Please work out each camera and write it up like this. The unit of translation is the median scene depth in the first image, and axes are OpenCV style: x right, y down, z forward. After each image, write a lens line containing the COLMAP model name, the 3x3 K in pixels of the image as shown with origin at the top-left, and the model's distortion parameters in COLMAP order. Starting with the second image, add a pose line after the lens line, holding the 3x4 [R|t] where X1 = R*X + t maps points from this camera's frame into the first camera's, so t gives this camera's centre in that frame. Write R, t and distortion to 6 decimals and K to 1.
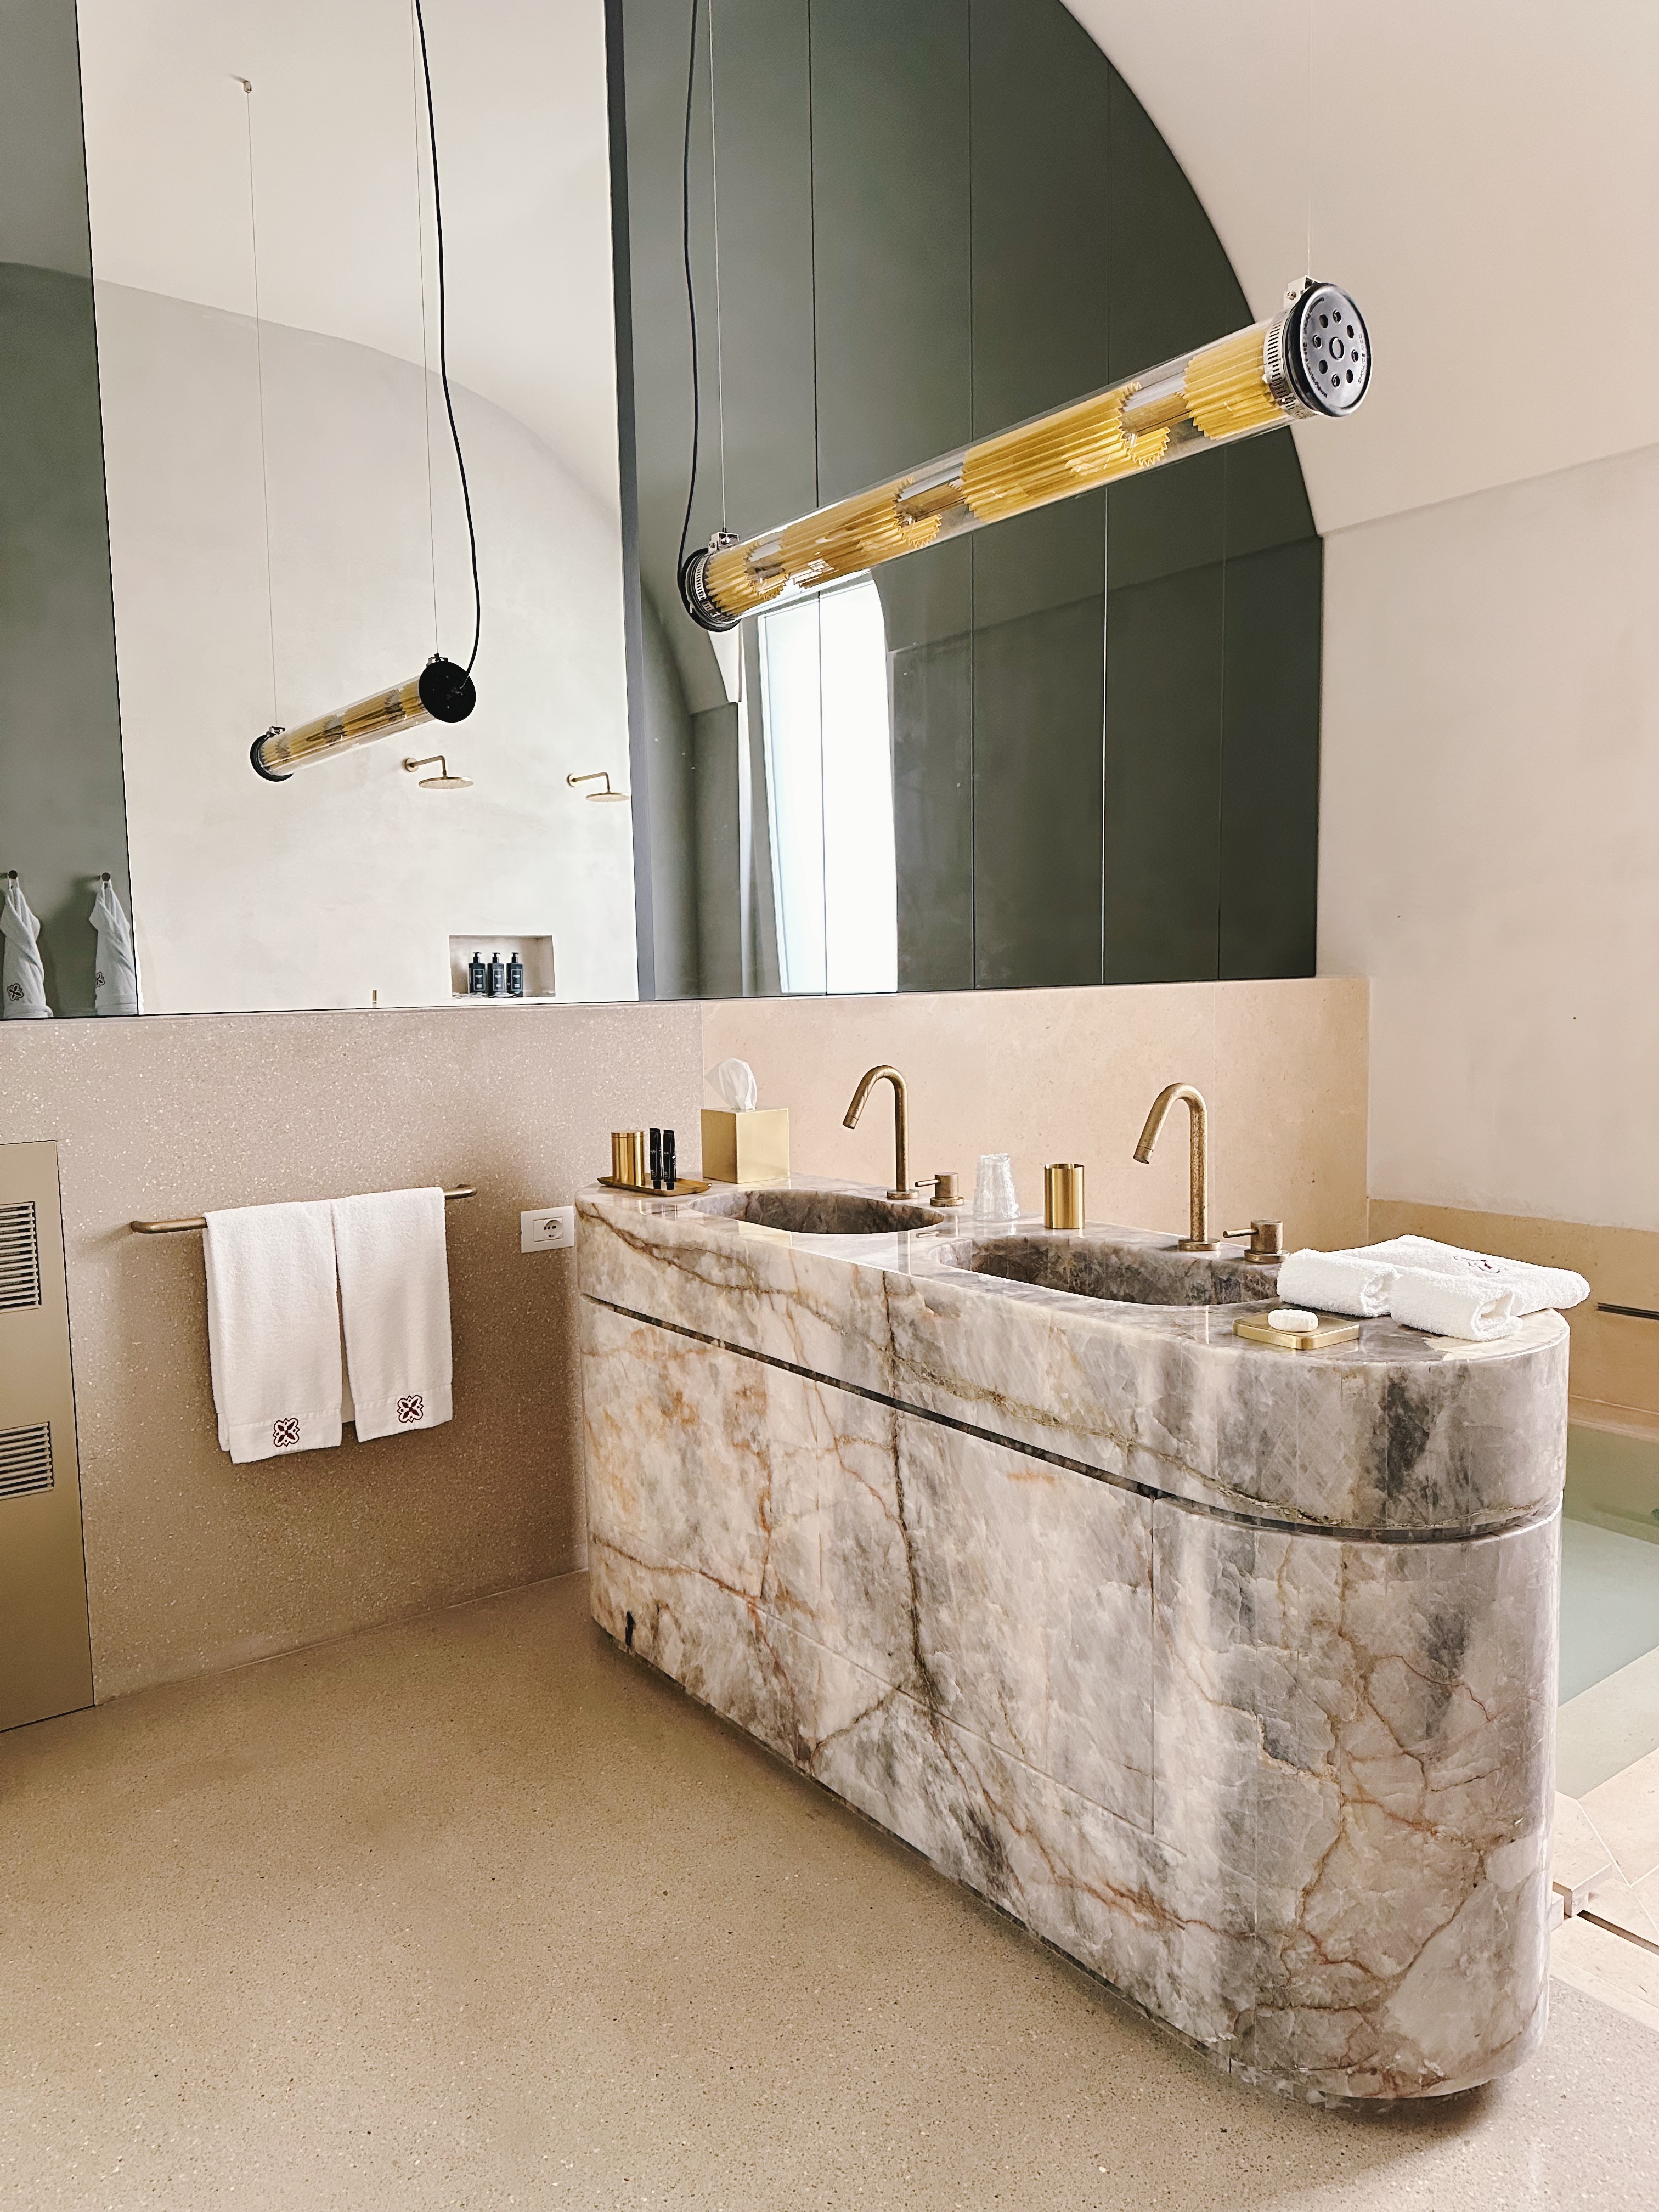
lens RADIAL K [[1559.7, 0, 826.6], [0, 1559.7, 1093.7], [0, 0, 1]] dist [0.073277, -0.045506]
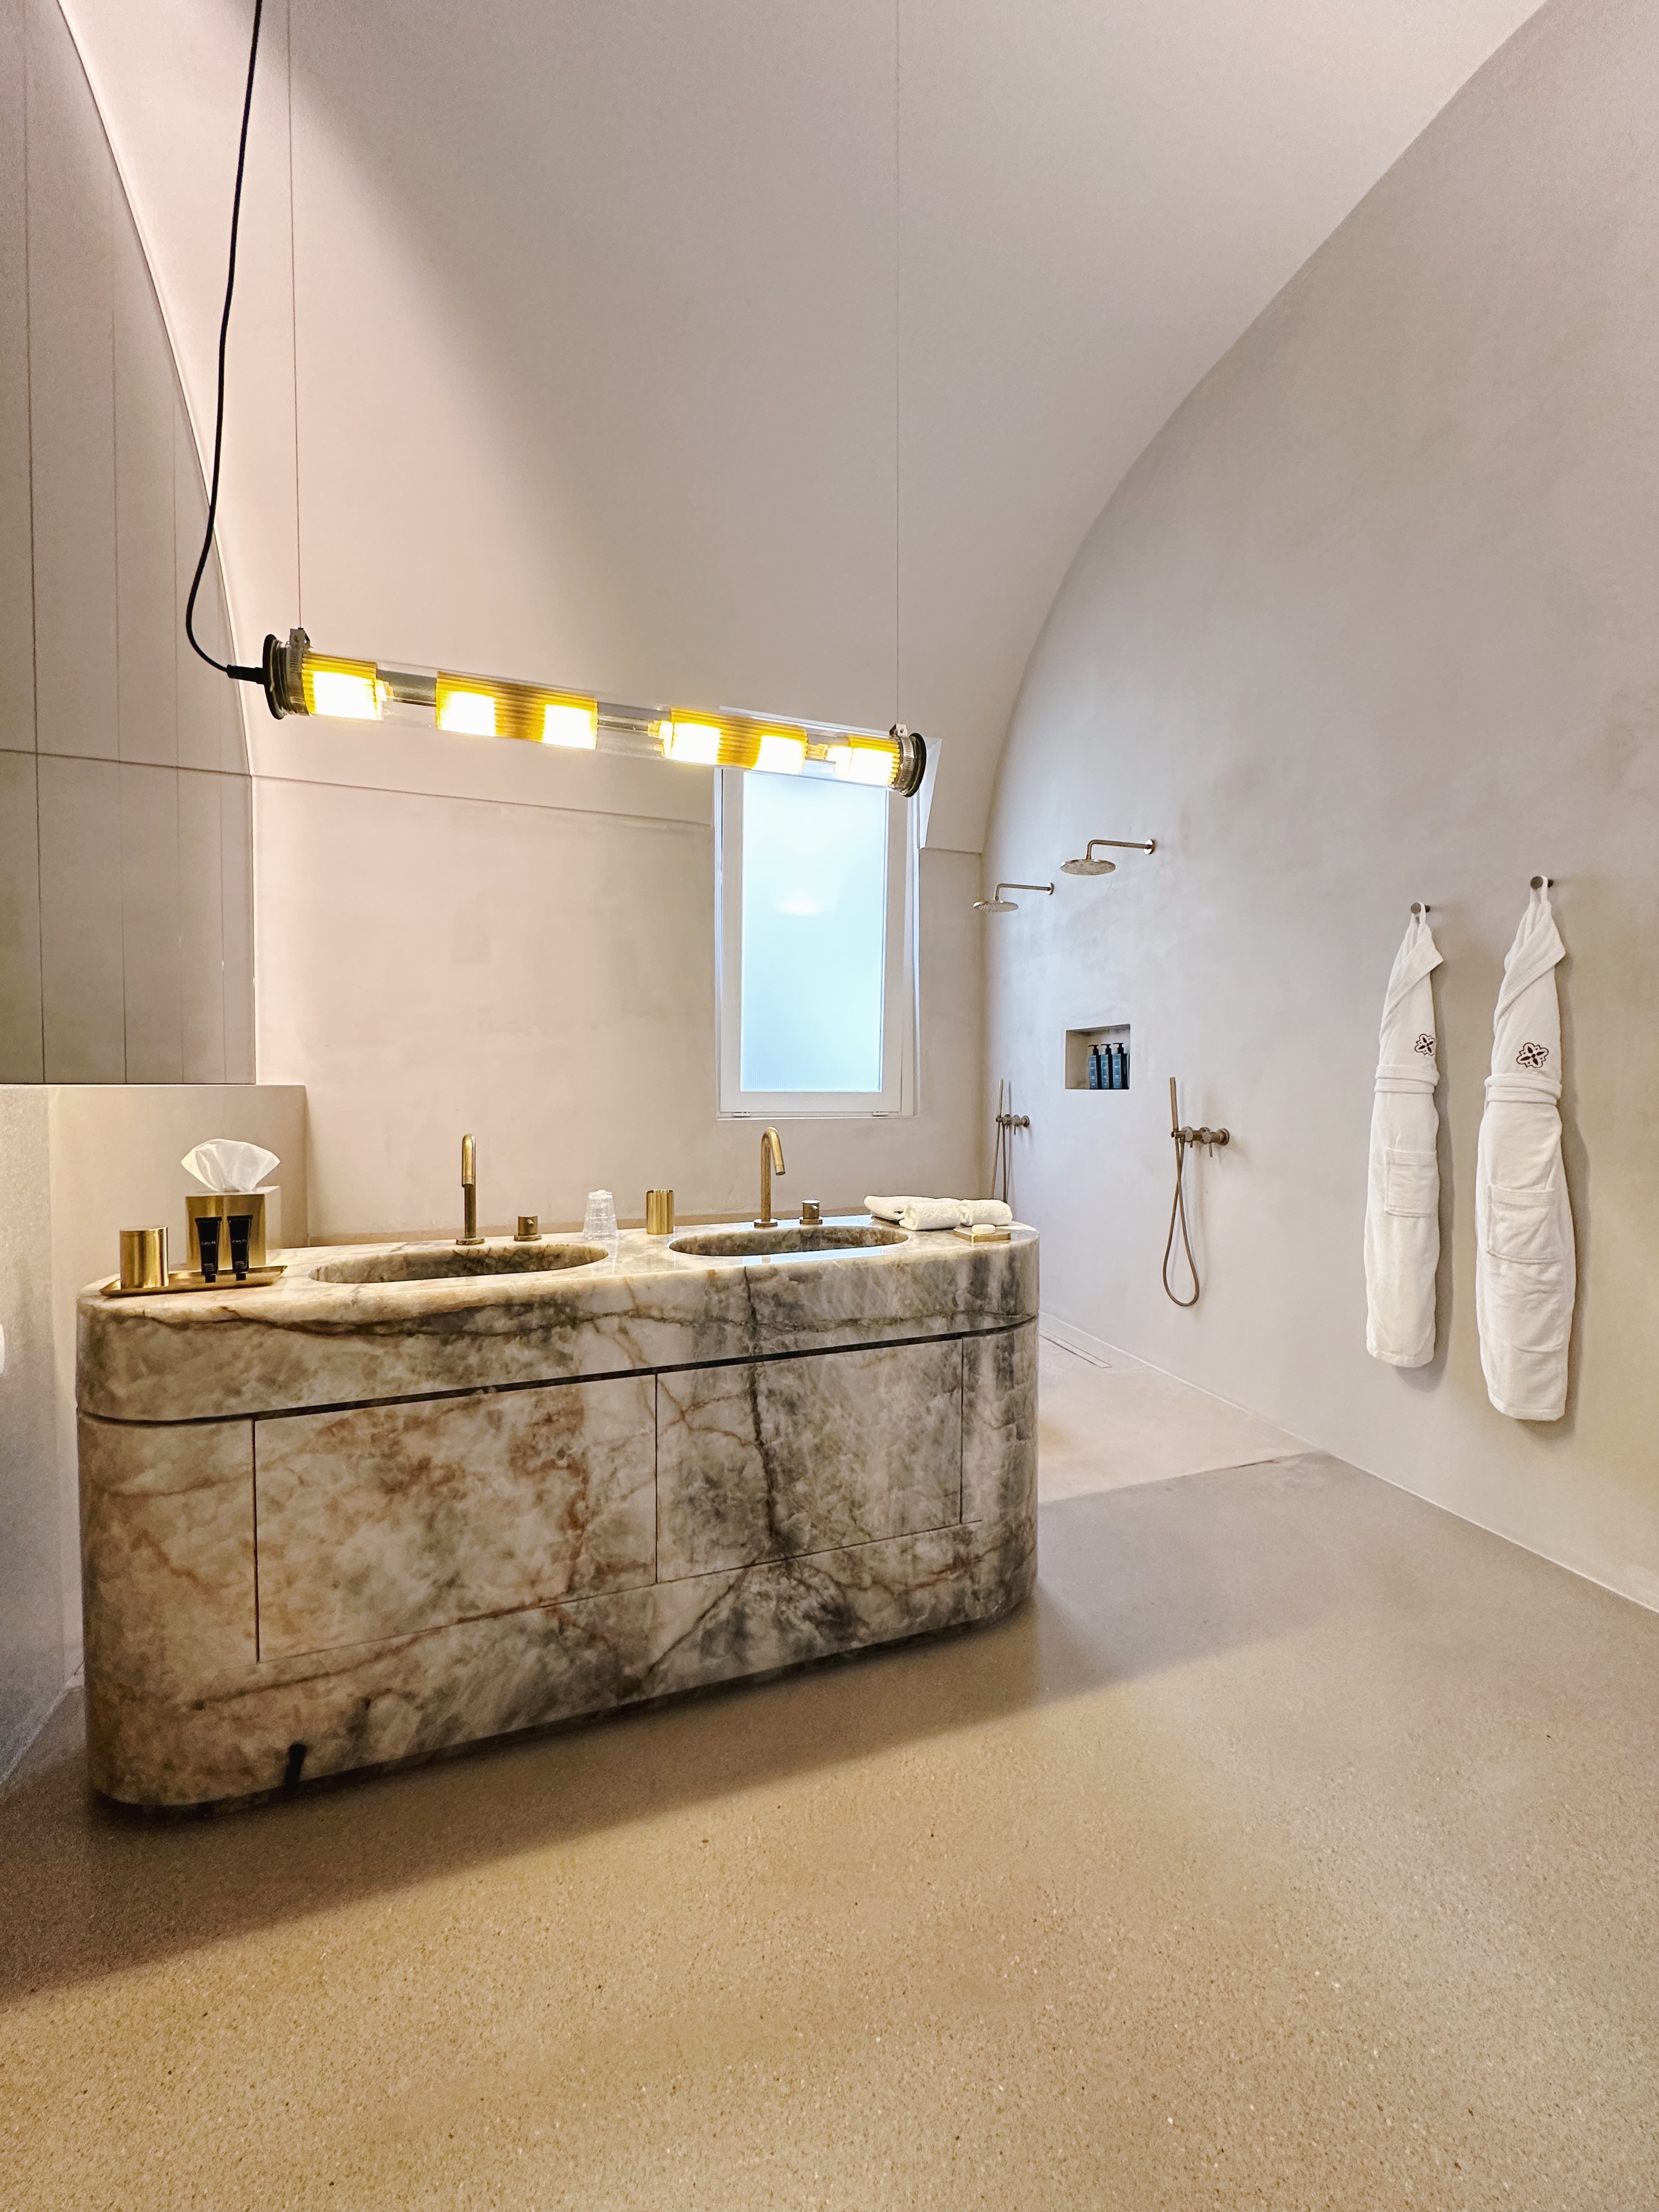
lens RADIAL K [[896.4, 0, 832.1], [0, 896.4, 1099.3], [0, 0, 1]] dist [0.006723, 0.000308]
pose [[0.282613, -0.011353, 0.959167, -0.692557], [0.075979, 0.997053, -0.010585, -0.019870], [-0.956220, 0.075868, 0.282642, 0.676182]]
